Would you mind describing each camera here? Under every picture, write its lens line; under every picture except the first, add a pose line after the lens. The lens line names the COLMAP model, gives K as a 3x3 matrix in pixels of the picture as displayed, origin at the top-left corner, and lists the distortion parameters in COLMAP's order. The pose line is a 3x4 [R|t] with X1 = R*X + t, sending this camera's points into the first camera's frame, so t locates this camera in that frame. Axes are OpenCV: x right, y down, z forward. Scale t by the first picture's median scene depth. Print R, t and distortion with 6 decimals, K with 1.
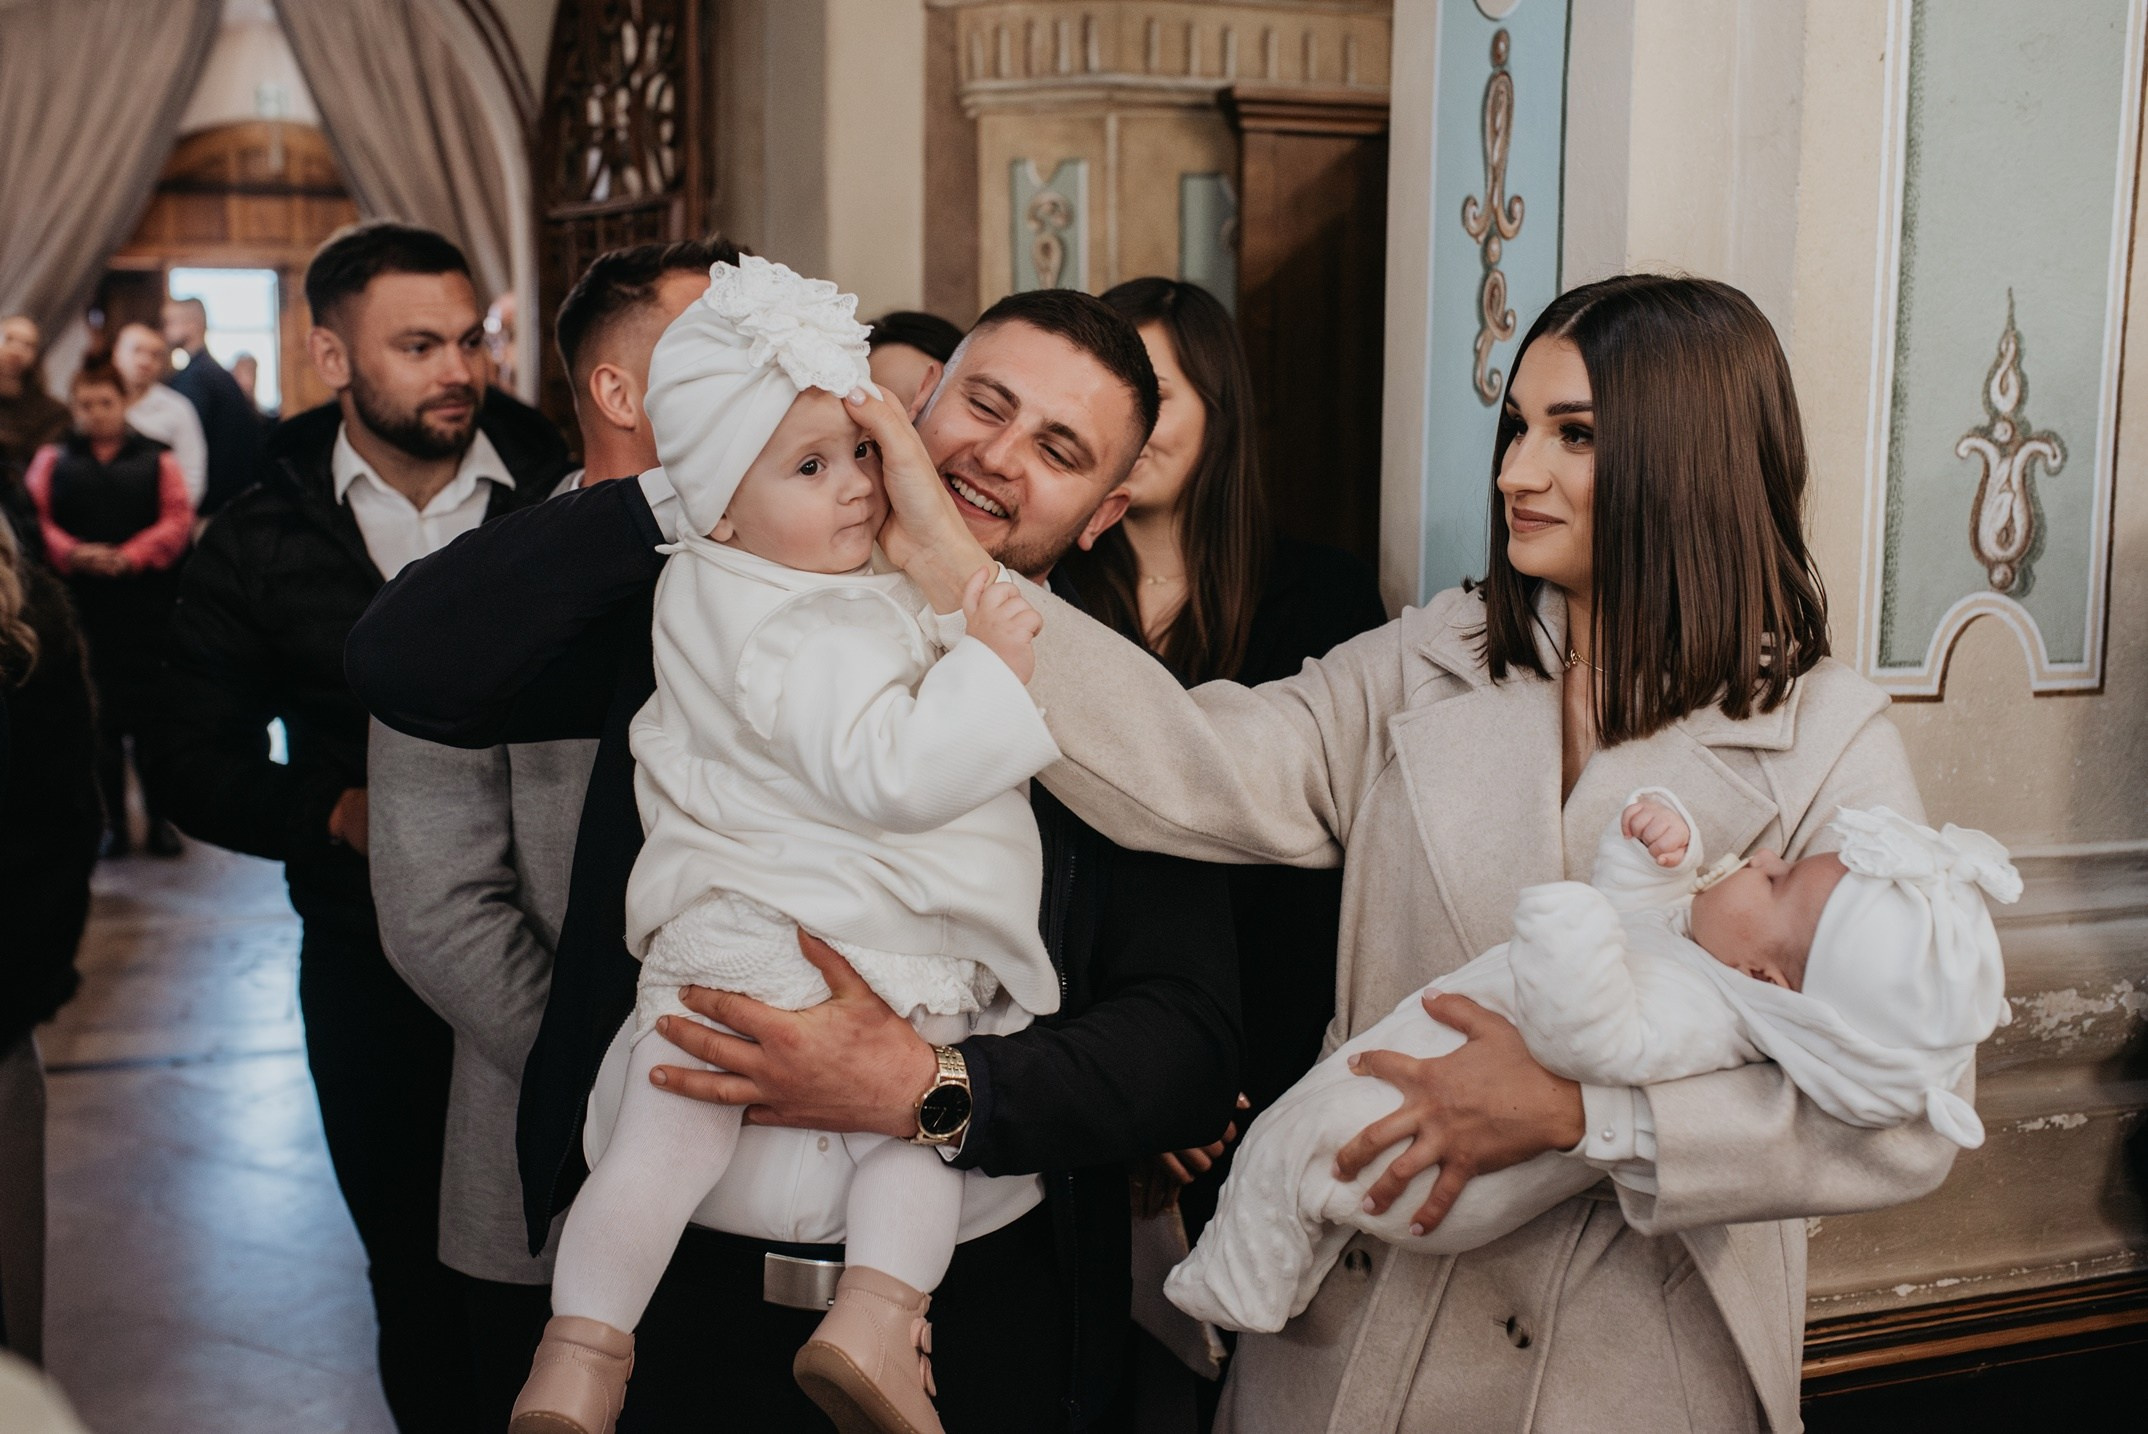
lens RADIAL K [[2182.7, 0, 1023.6], [0, 2182.7, 679.9], [0, 0, 1]] dist [-0.067334, 0.103682]
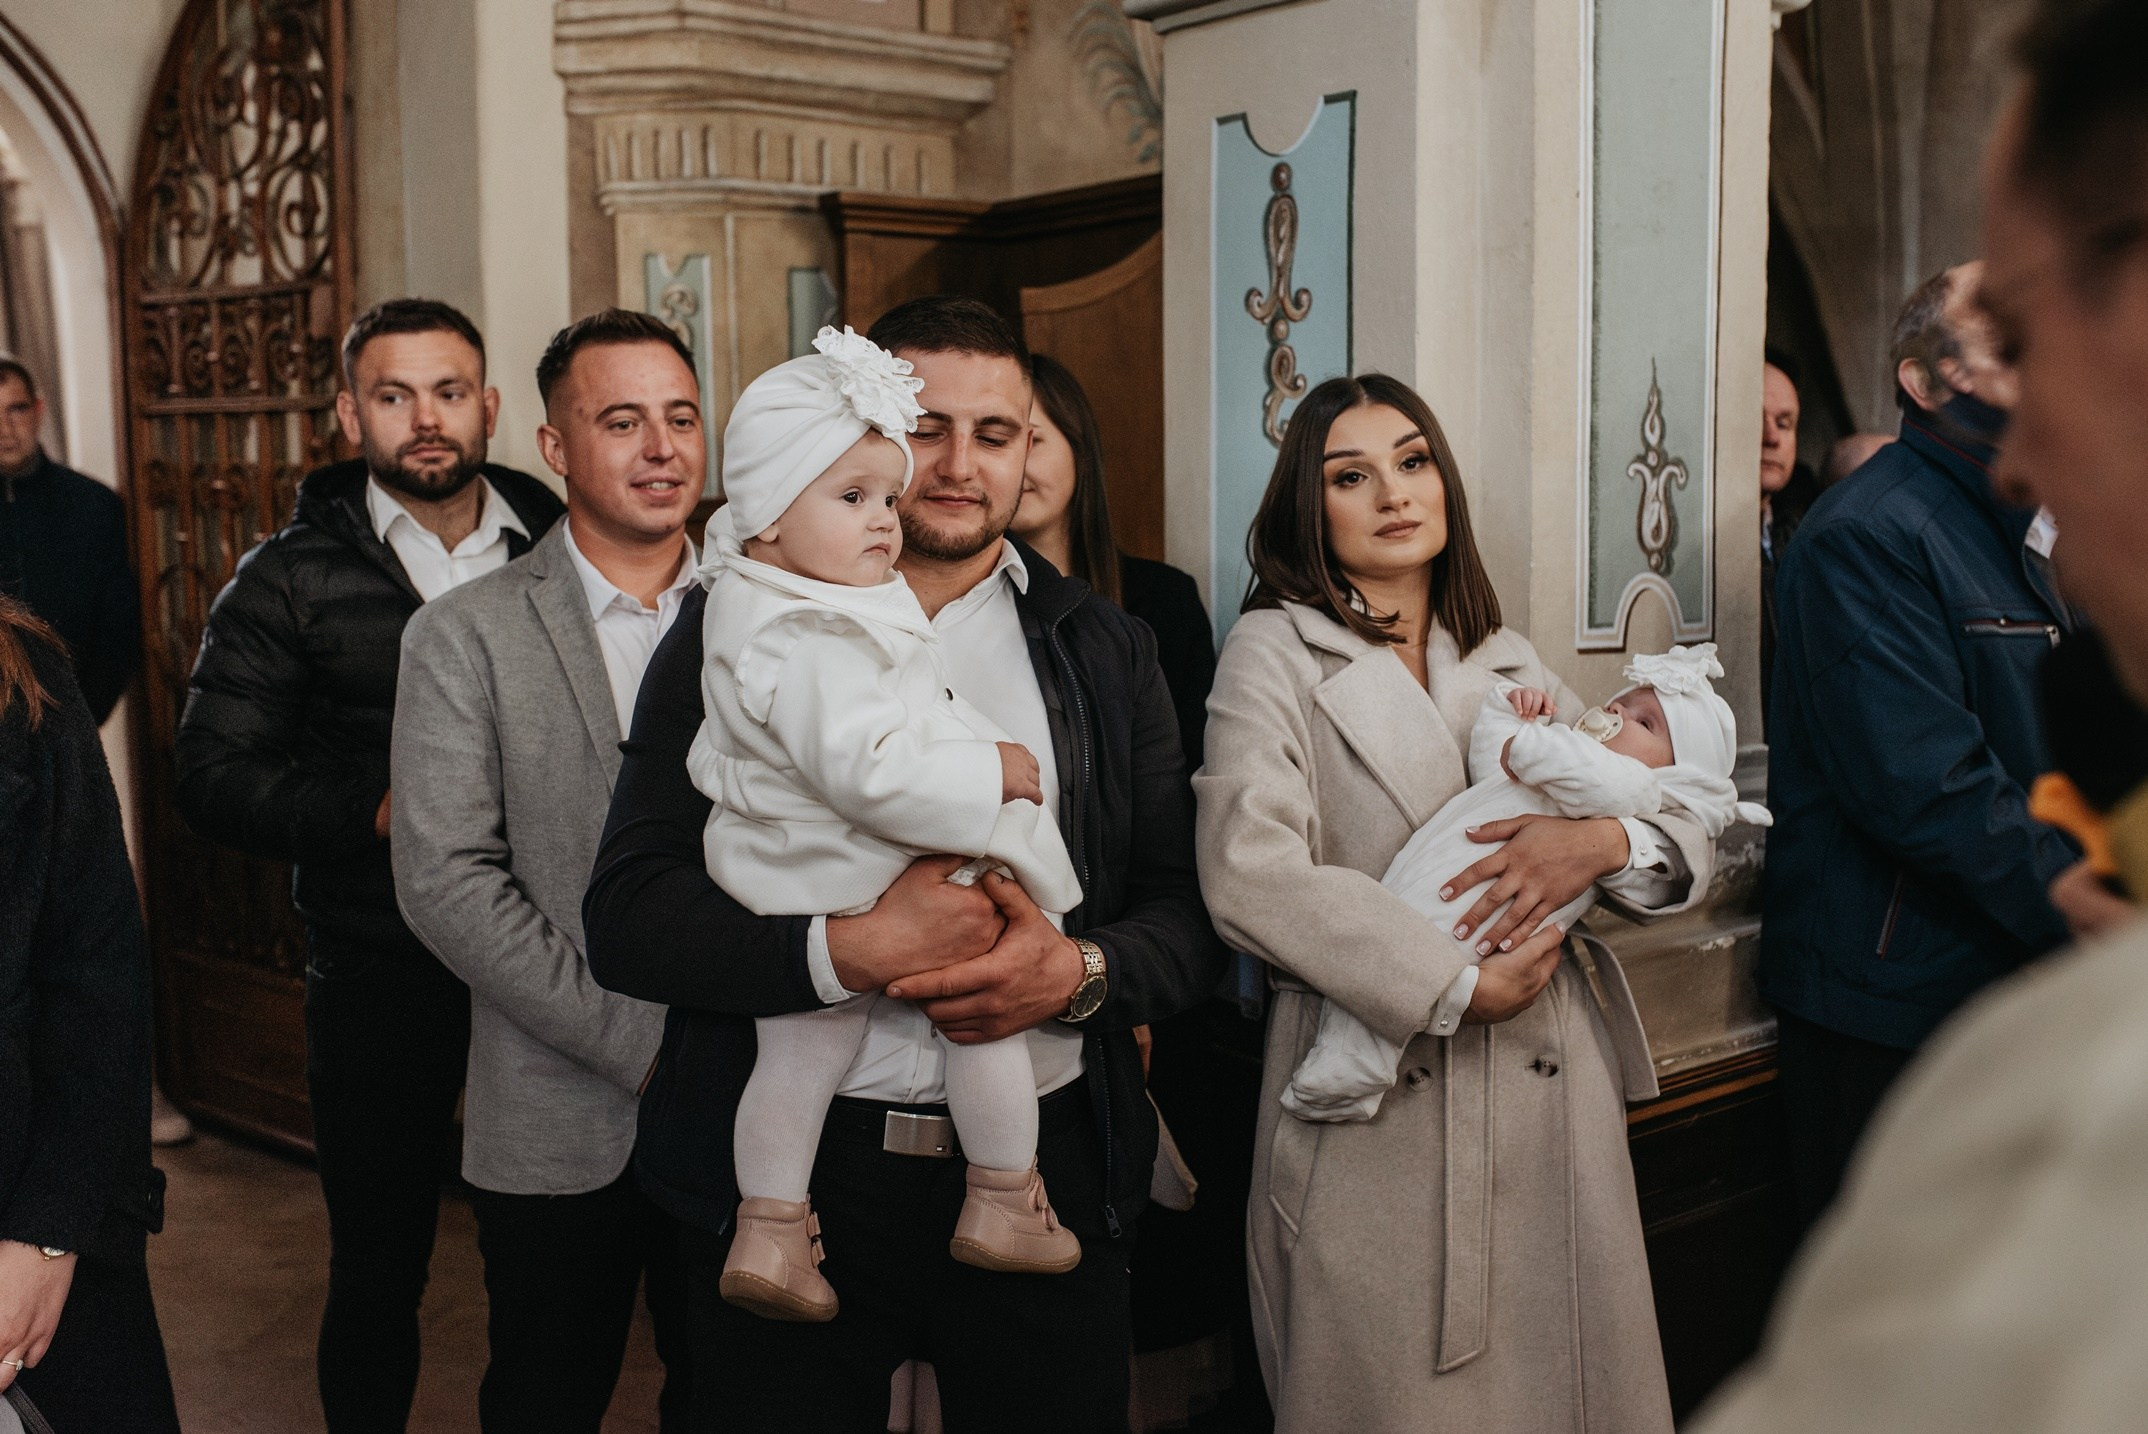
lens RADIAL K [[2123.7, 0, 1065.8], [0, 2123.7, 689.3], [0, 0, 1]] dist [-0.051133, 0.015785]
pose [[0.943370, -0.047750, 0.328287, -0.358275], [0.058845, 0.997980, -0.023937, 0.044614], [-0.326481, 0.041900, 0.944275, -0.167617]]
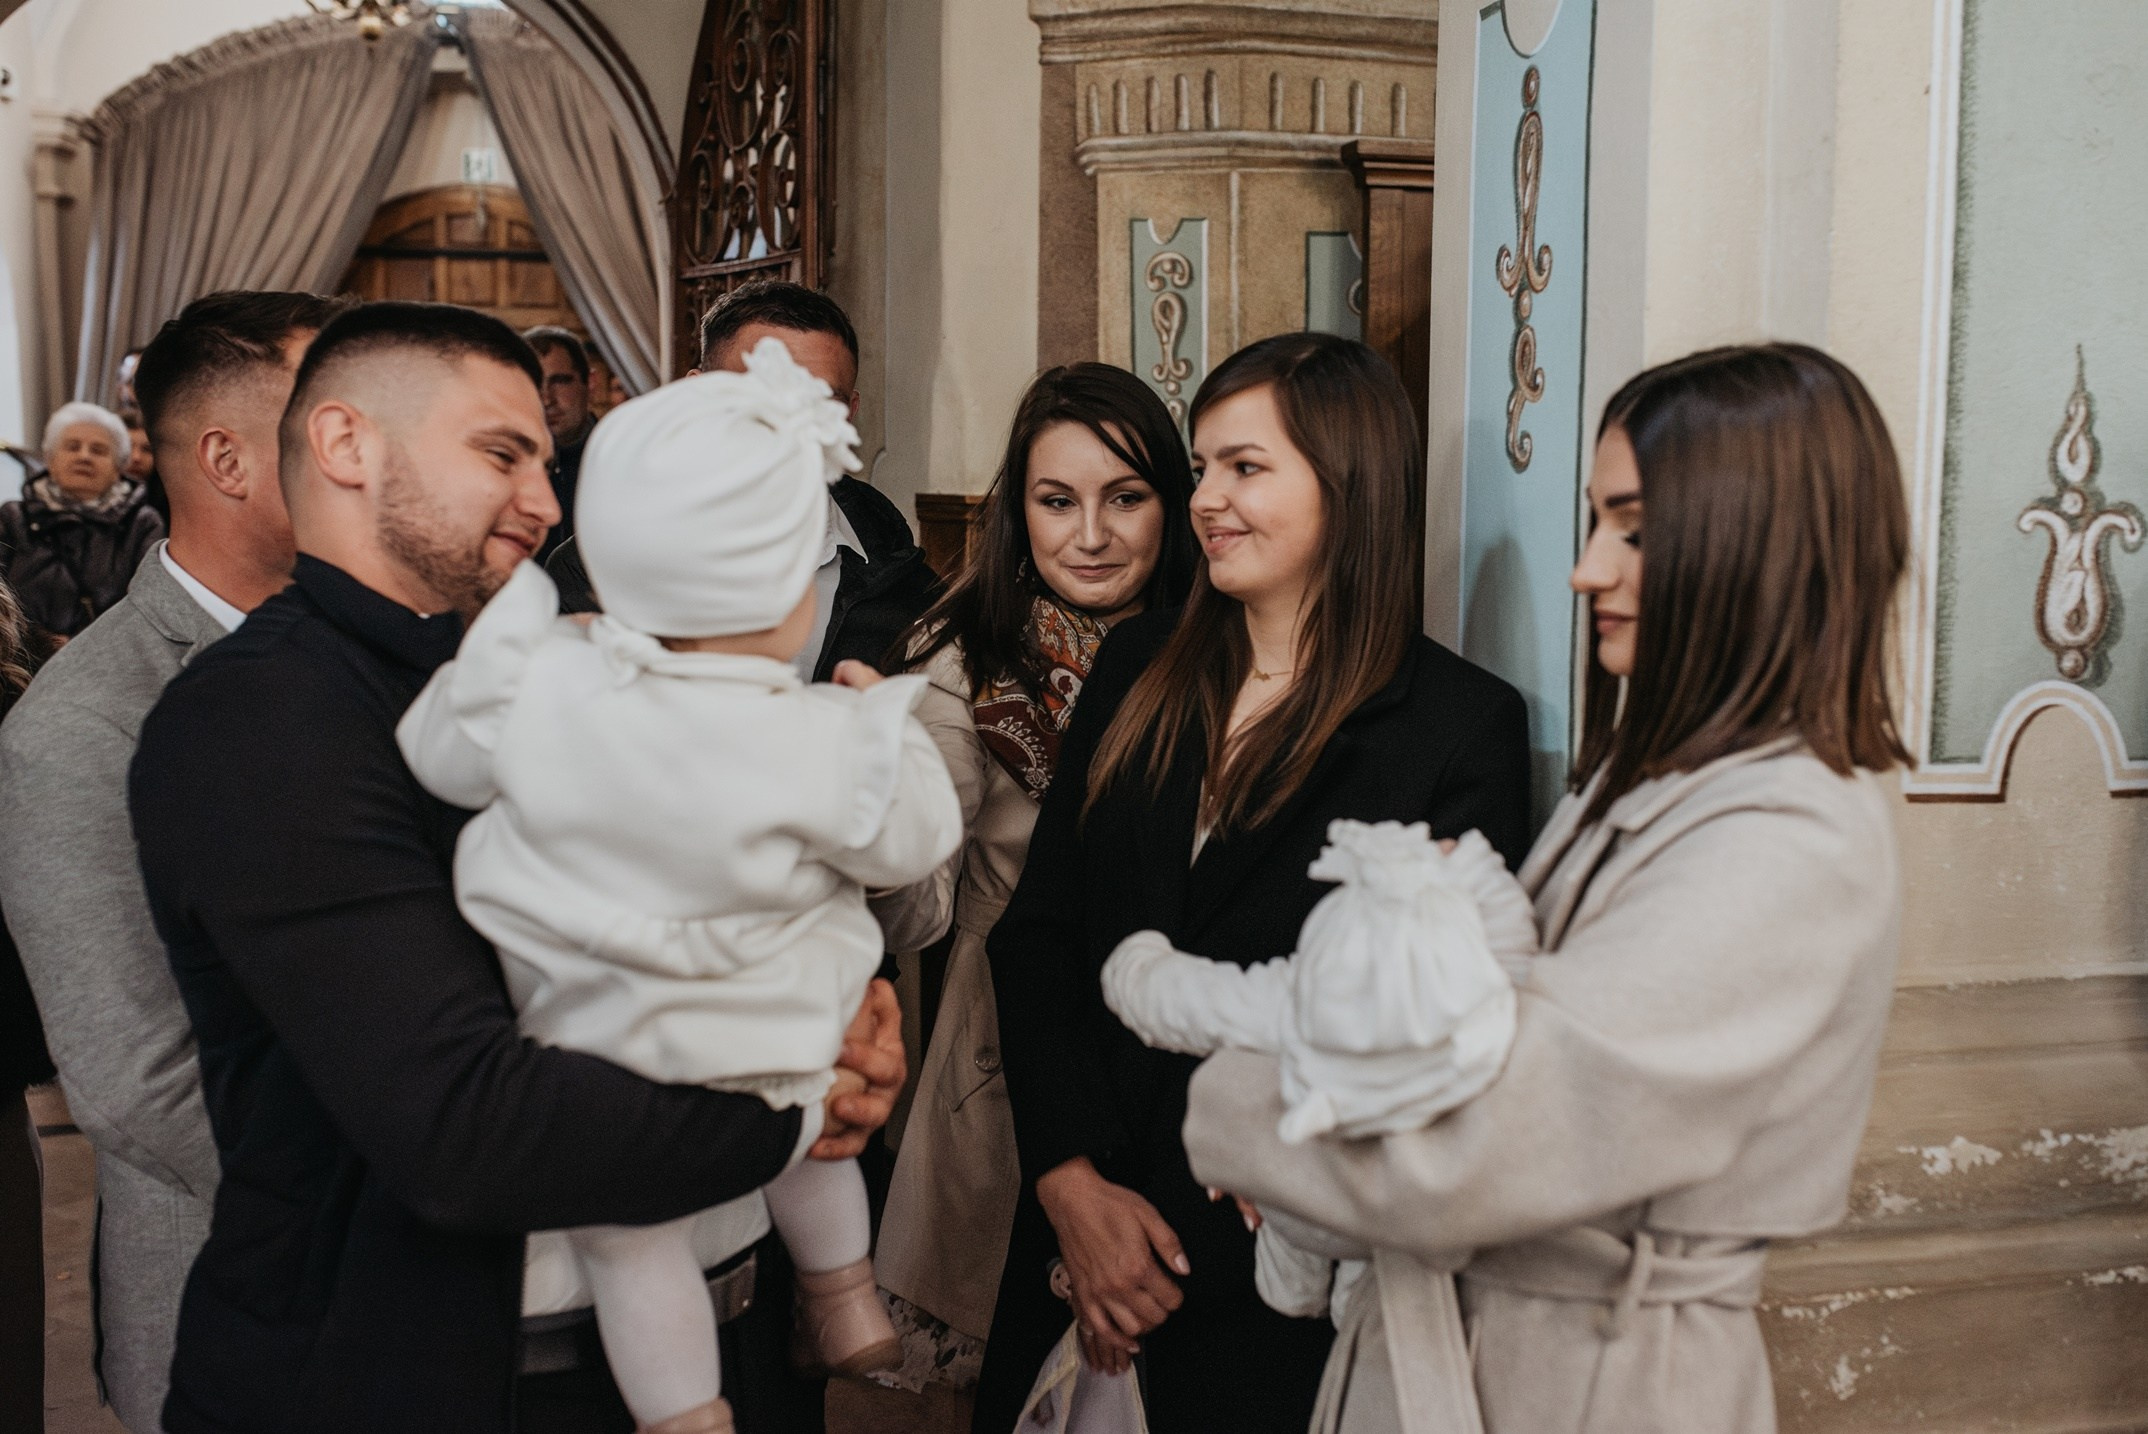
lens RADIAL K [[2143.2, 0, 1121.4], [0, 2143.2, 688.0], [0, 0, 1]] dist [-0.070203, 0.107808]
pose [[0.998146, 0.010658, -0.059919, 0.107550], [-0.011969, 0.999696, -0.021561, -0.013590], [0.059671, 0.022239, 0.997970, 0.091524]]
